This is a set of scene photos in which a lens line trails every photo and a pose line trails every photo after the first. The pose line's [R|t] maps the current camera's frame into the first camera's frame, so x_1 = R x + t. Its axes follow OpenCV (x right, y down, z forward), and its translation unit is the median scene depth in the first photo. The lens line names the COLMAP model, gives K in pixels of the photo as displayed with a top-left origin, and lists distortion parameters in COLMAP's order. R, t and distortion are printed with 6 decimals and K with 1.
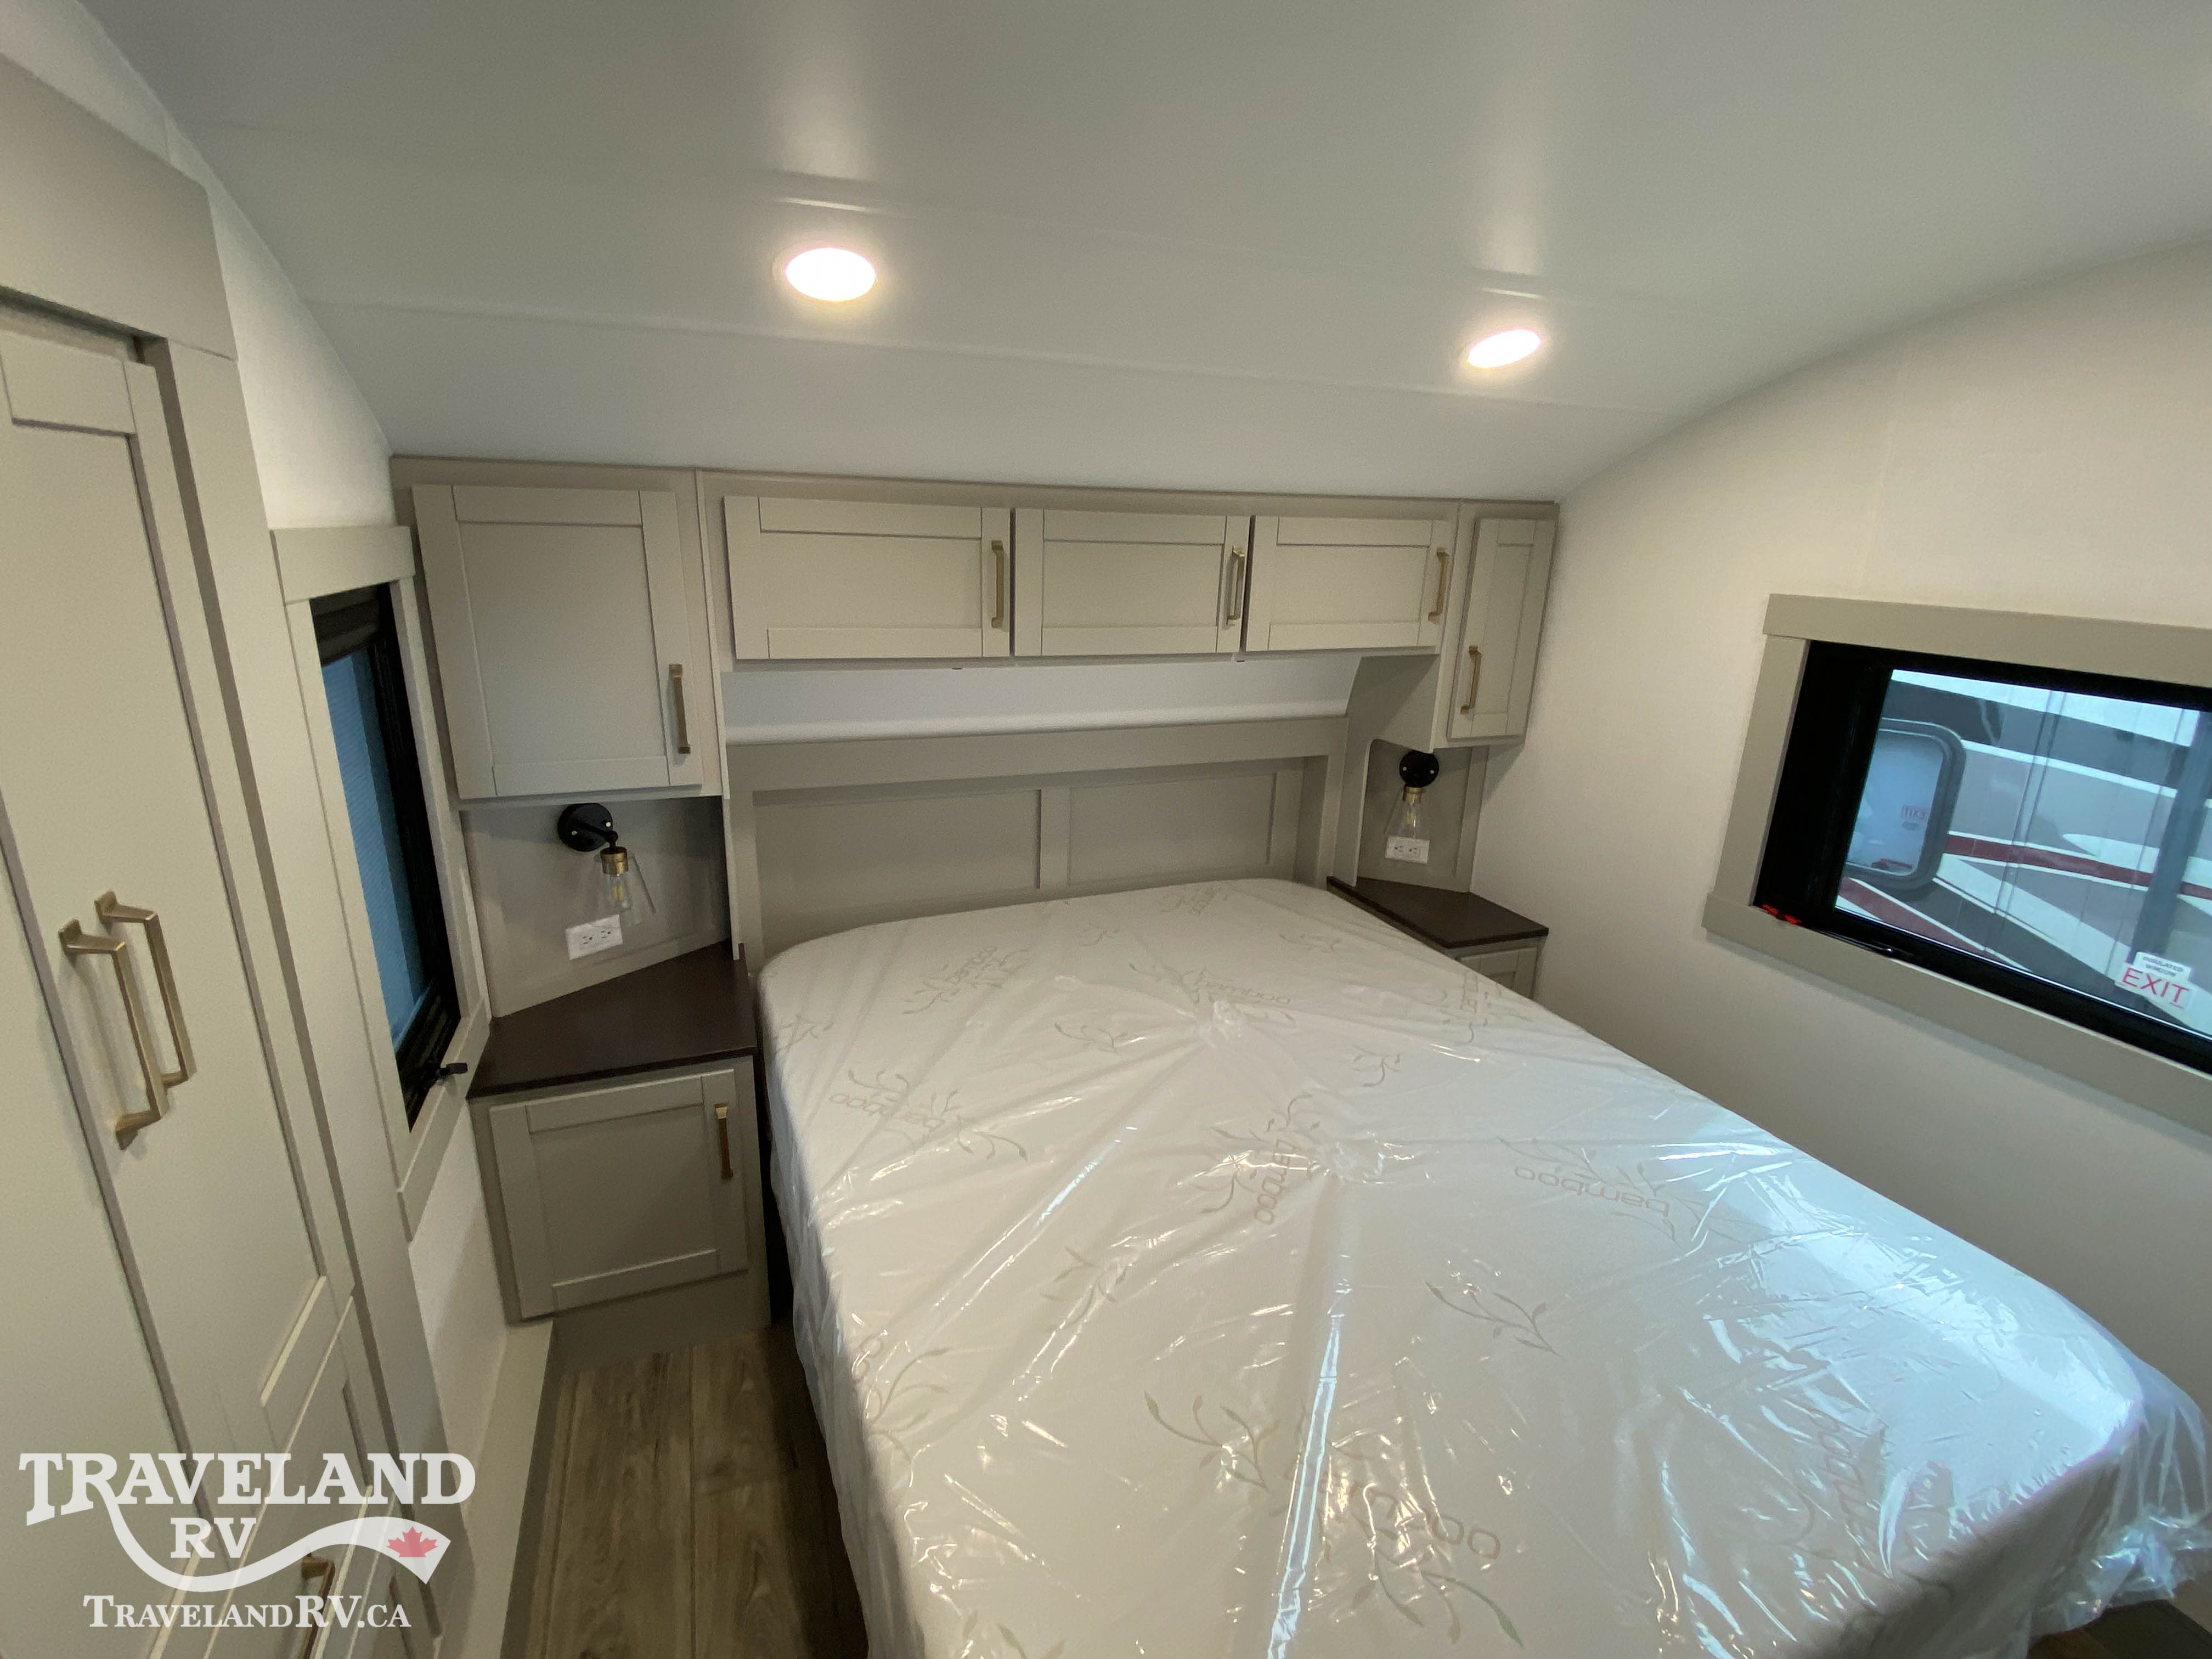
lens RADIAL K [[1012.3, 0, 1097.1], [0, 1012.3, 824.2], [0, 0, 1]] dist [0.048495, -0.035908]
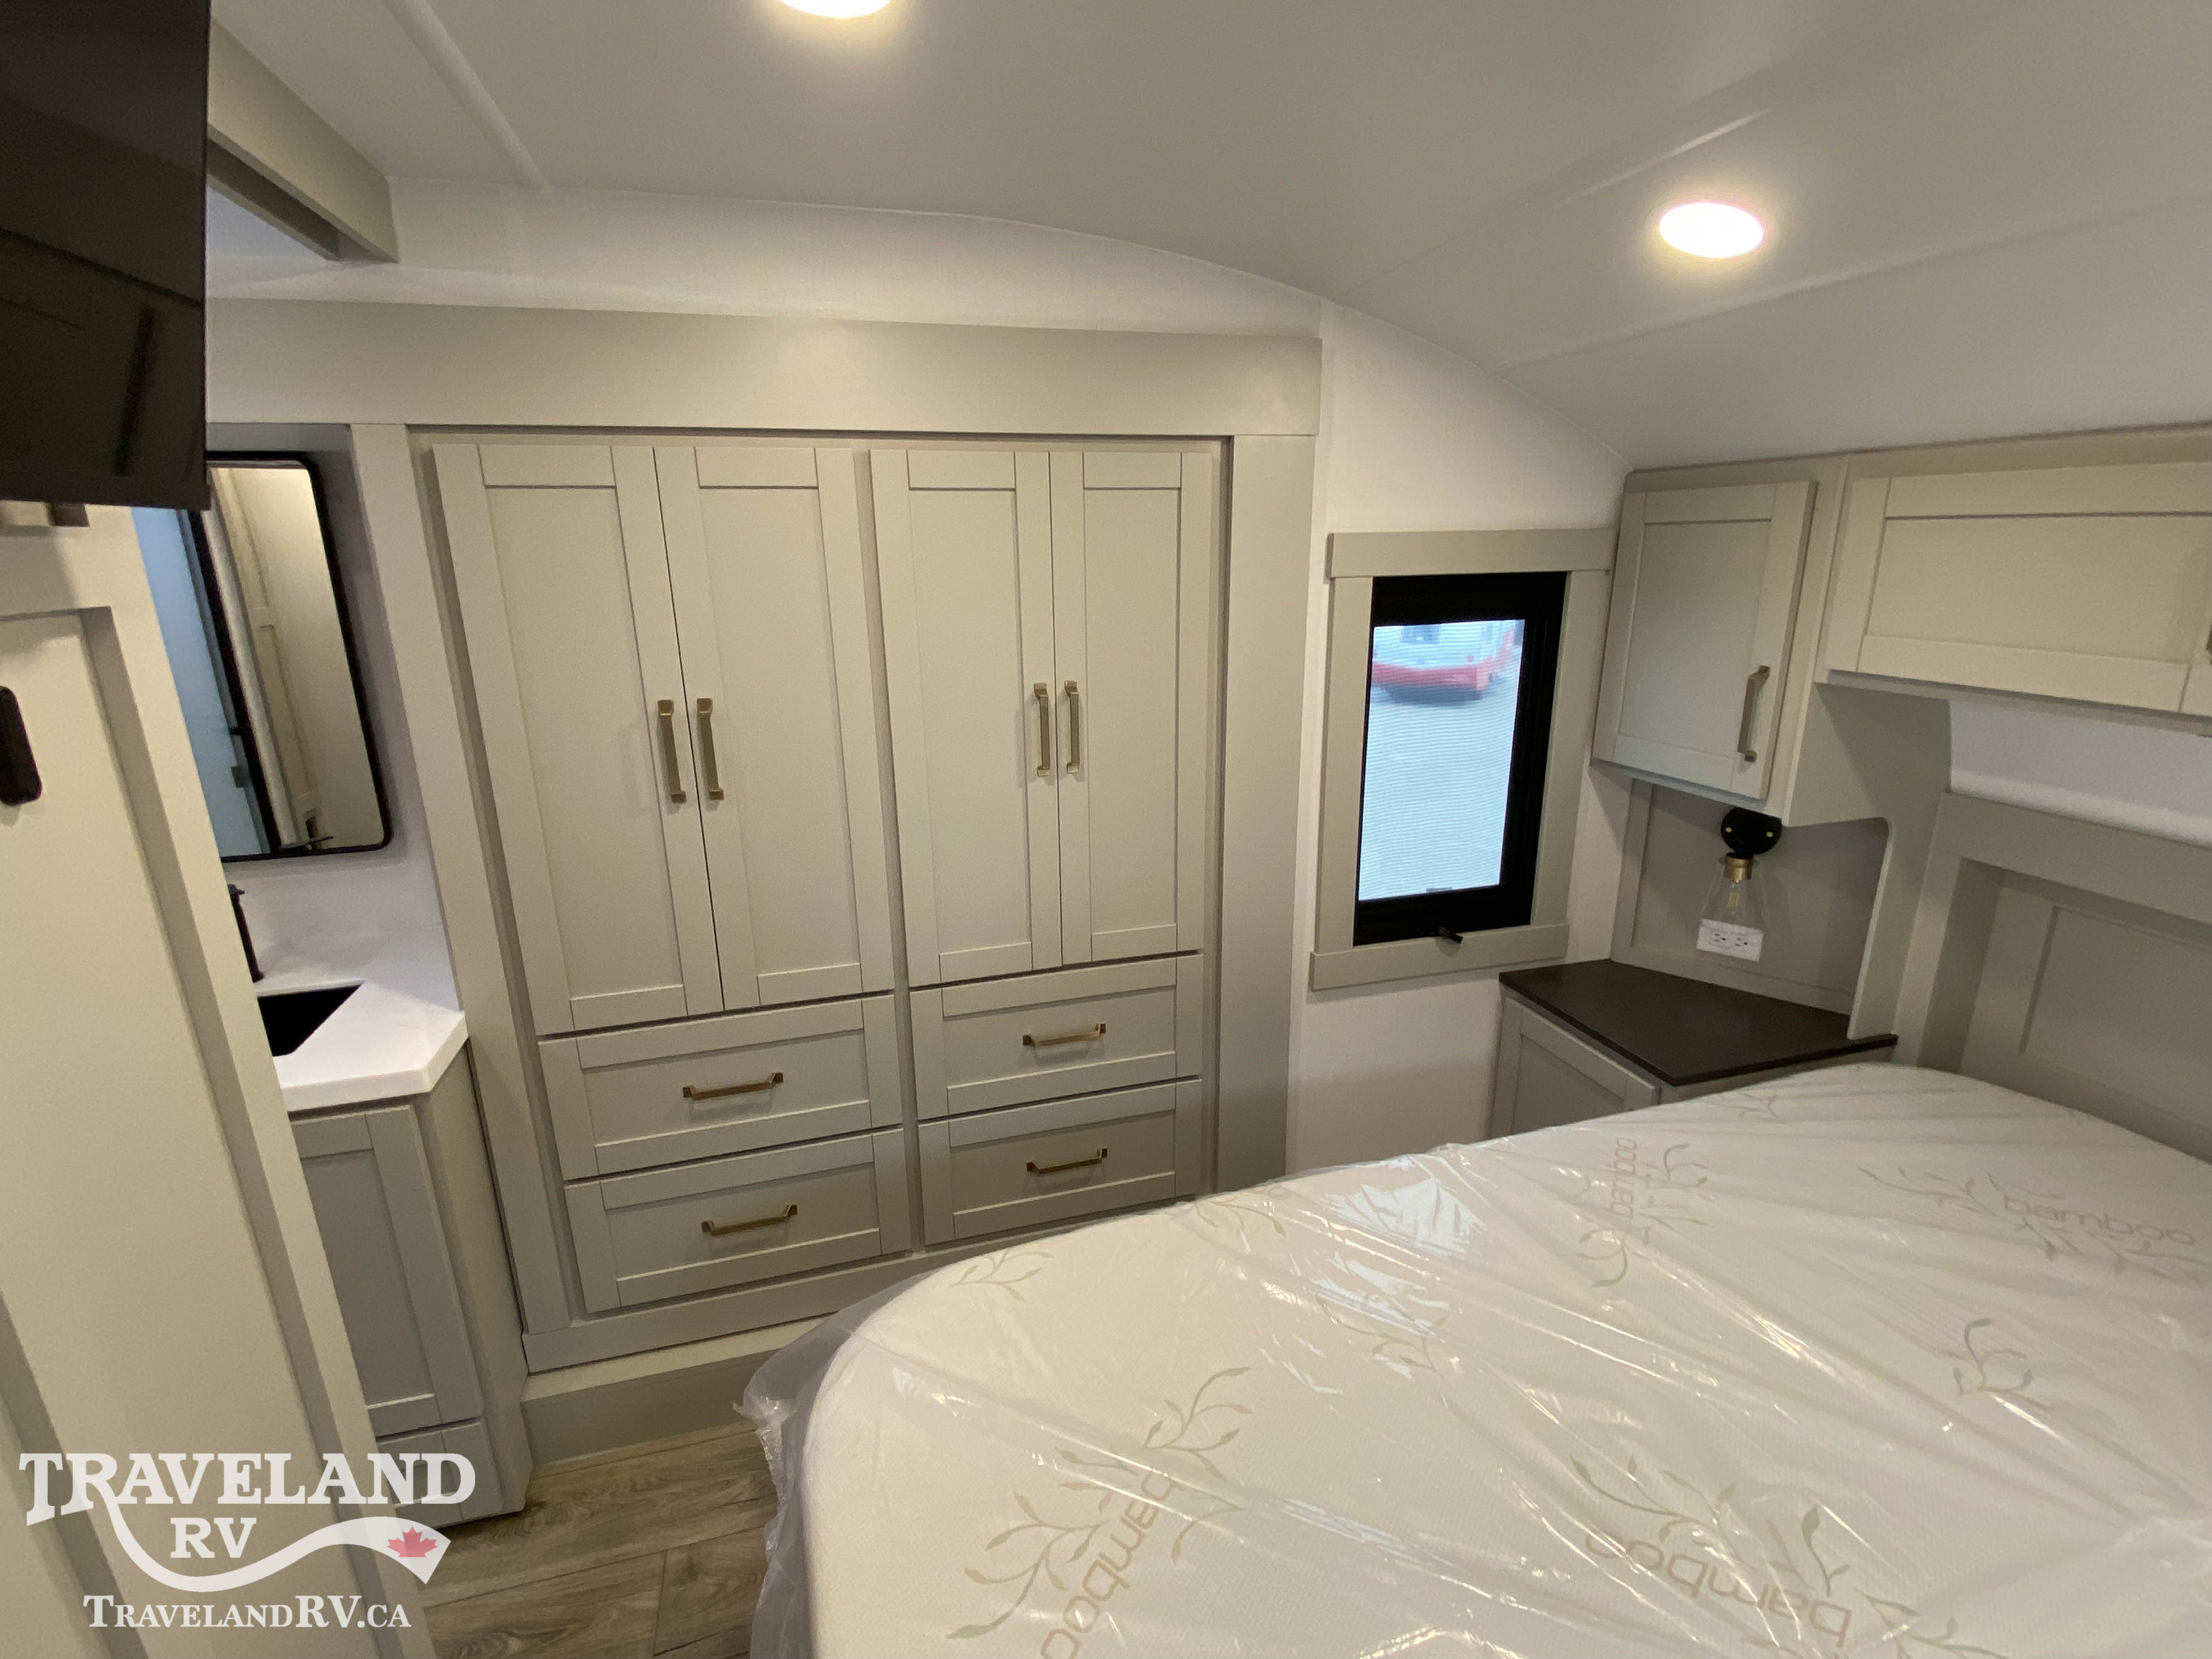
lens RADIAL K [[1012.3, 0, 1097.1], [0, 1012.3, 824.2], [0, 0, 1]] dist [0.048495, -0.035908]
pose [[-0.093425, 0.239257, -0.966451, 0.541086], [-0.276208, 0.926367, 0.256034, -0.085882], [0.956546, 0.290861, -0.020461, 0.442419]]
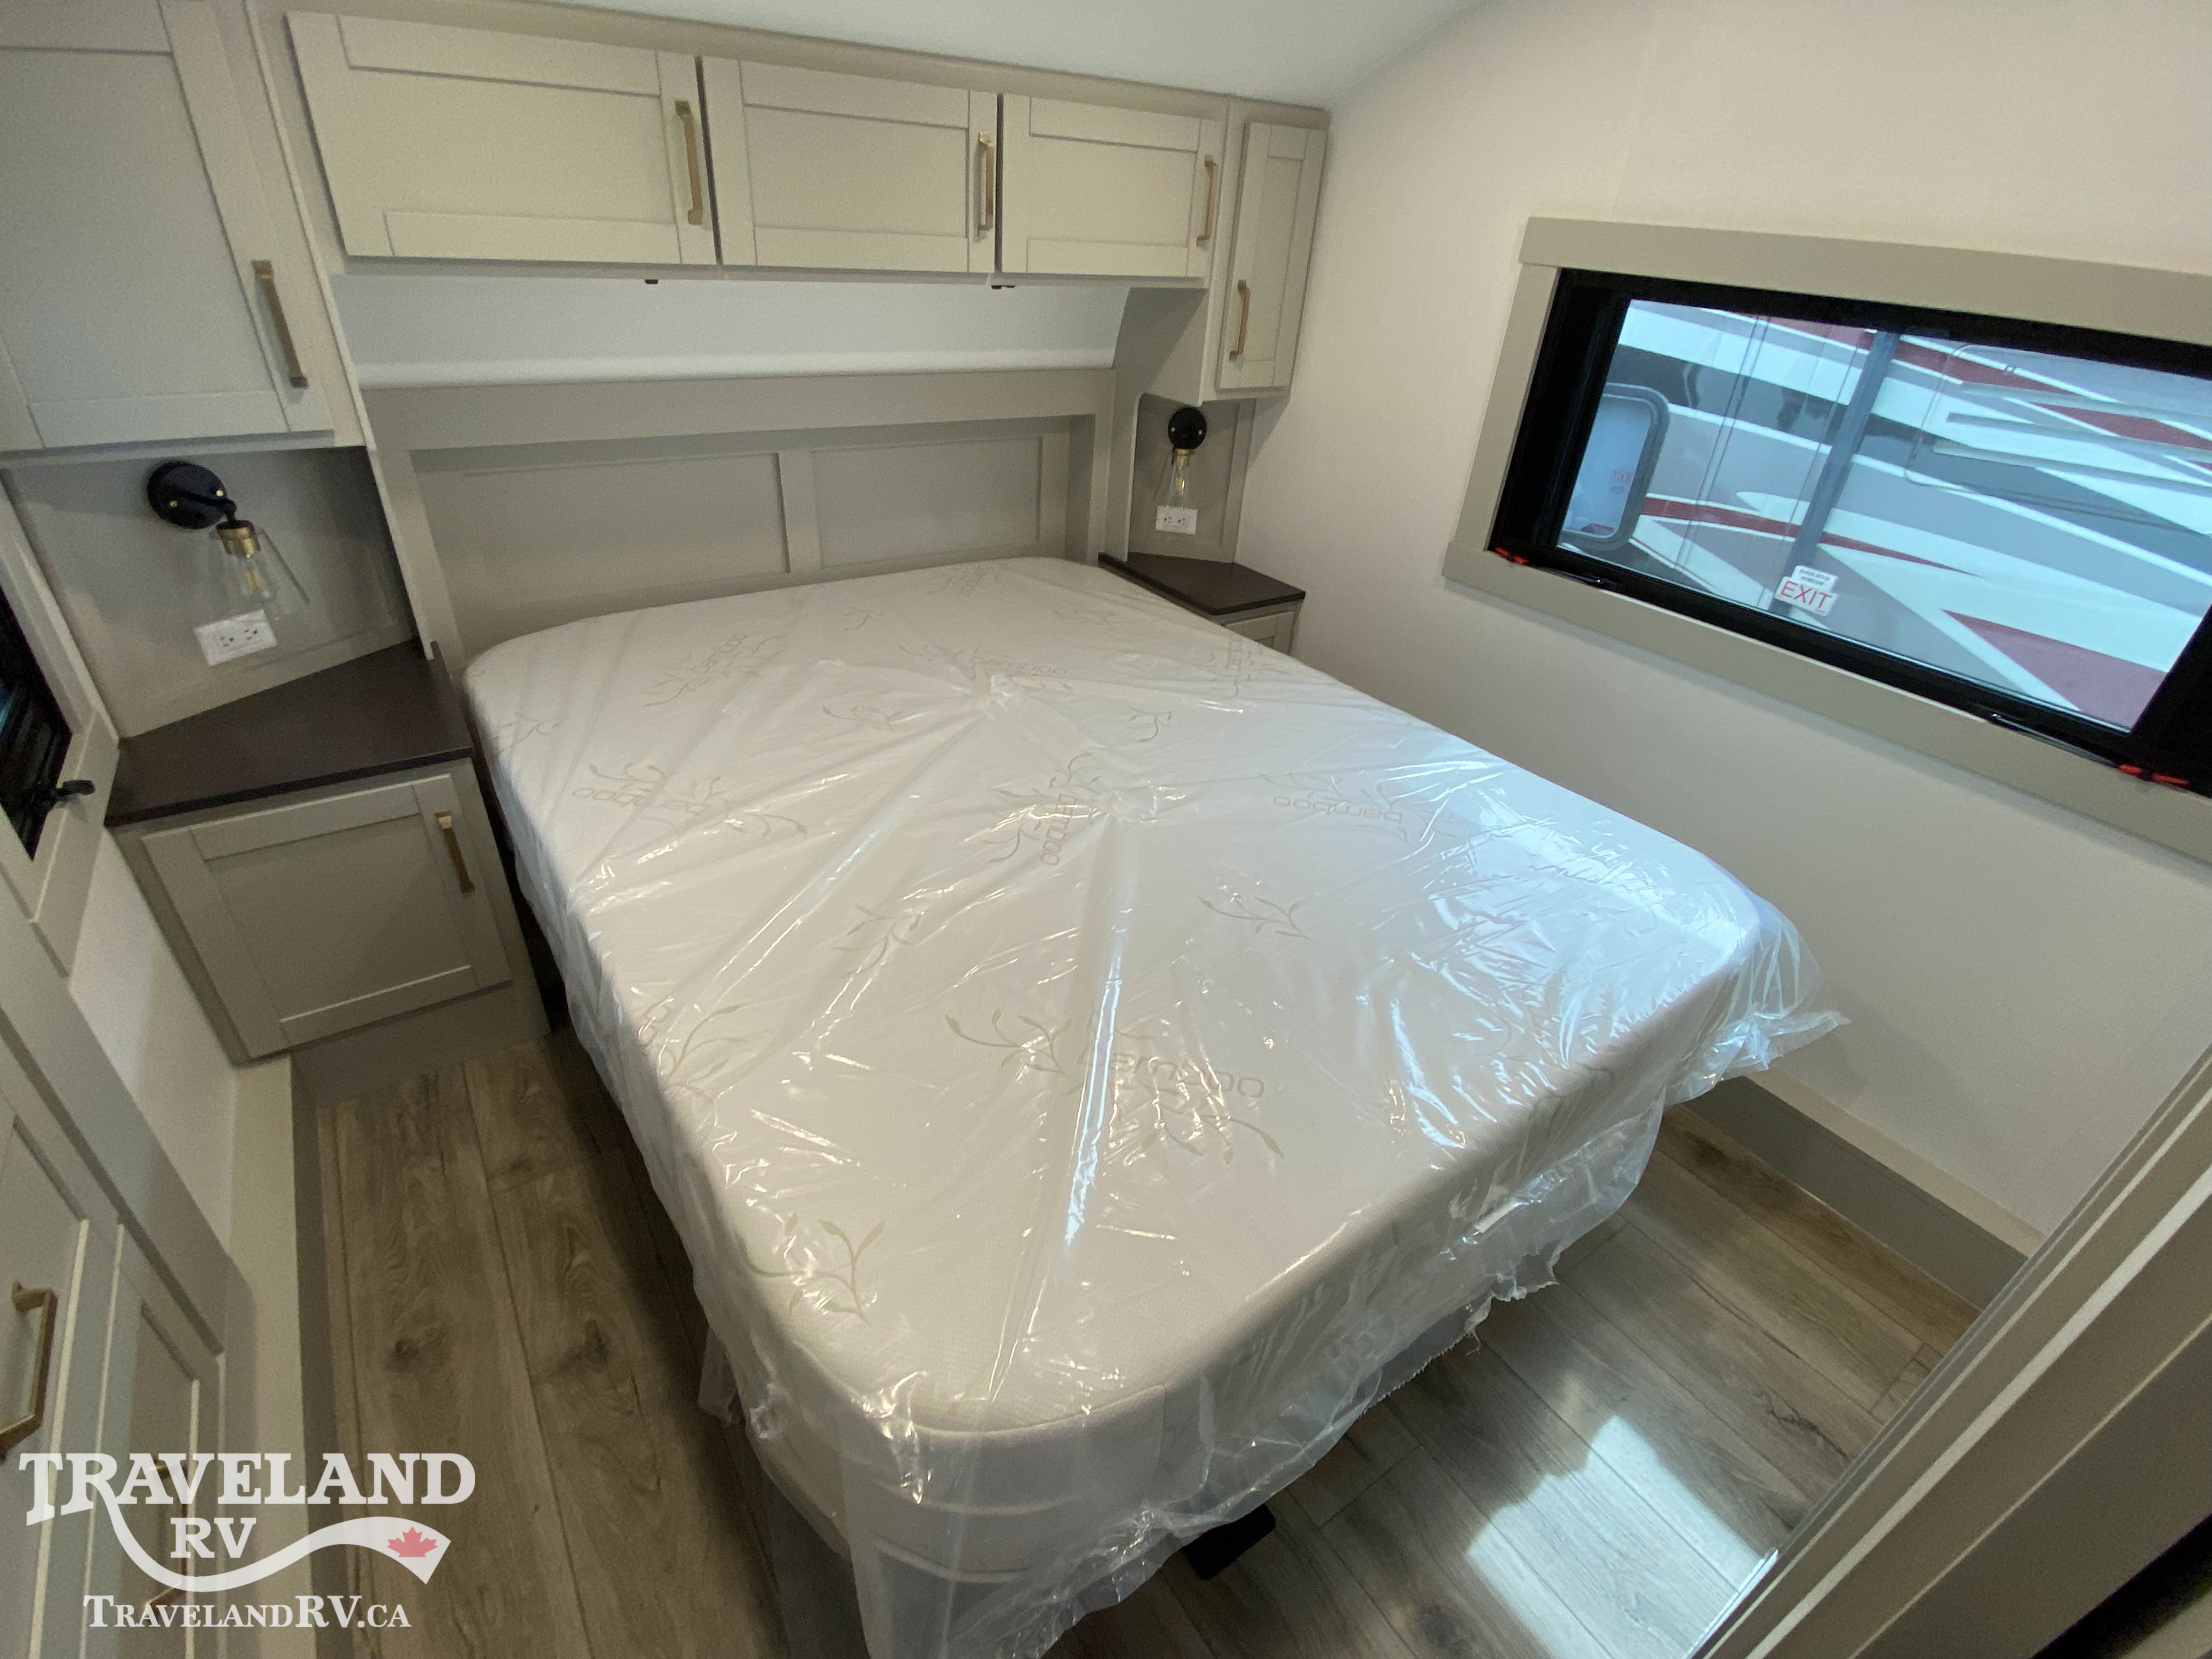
lens RADIAL K [[1012.3, 0, 1097.1], [0, 1012.3, 824.2], [0, 0, 1]] dist [0.048495, -0.035908]
pose [[0.973932, -0.088592, 0.208823, -0.000418], [0.030662, 0.963547, 0.265777, 0.060771], [-0.224756, -0.252446, 0.941146, 0.025917]]
